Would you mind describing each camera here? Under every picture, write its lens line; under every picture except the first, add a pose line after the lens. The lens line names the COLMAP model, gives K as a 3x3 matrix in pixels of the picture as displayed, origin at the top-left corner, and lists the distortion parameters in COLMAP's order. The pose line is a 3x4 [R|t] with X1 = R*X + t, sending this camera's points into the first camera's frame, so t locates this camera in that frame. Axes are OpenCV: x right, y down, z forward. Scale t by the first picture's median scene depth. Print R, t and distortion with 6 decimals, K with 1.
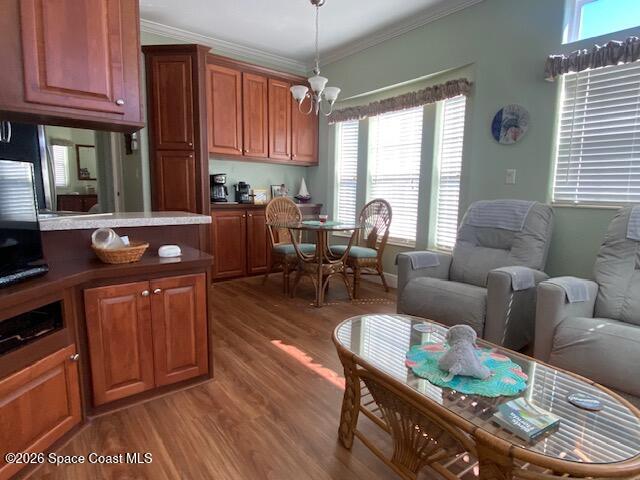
lens RADIAL K [[360.5, 0, 320.0], [0, 360.5, 240.0], [0, 0, 1]] dist [0.037180, -0.044654]
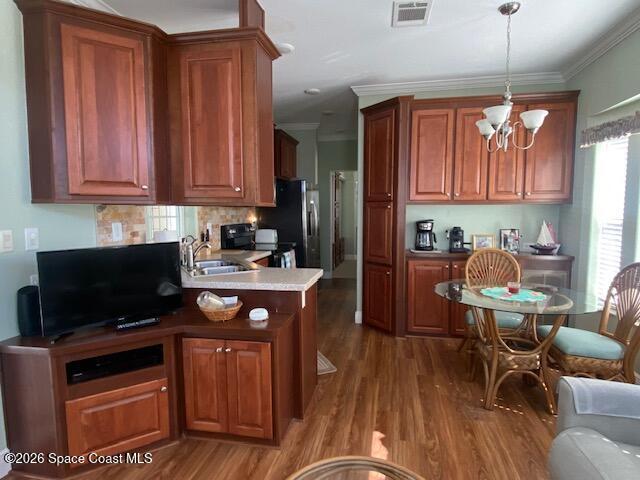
lens RADIAL K [[360.5, 0, 320.0], [0, 360.5, 240.0], [0, 0, 1]] dist [0.037180, -0.044654]
pose [[0.658724, 0.043447, -0.751129, 0.336415], [-0.087101, 0.996023, -0.018774, -0.121332], [0.747326, 0.077791, 0.659888, 0.237146]]
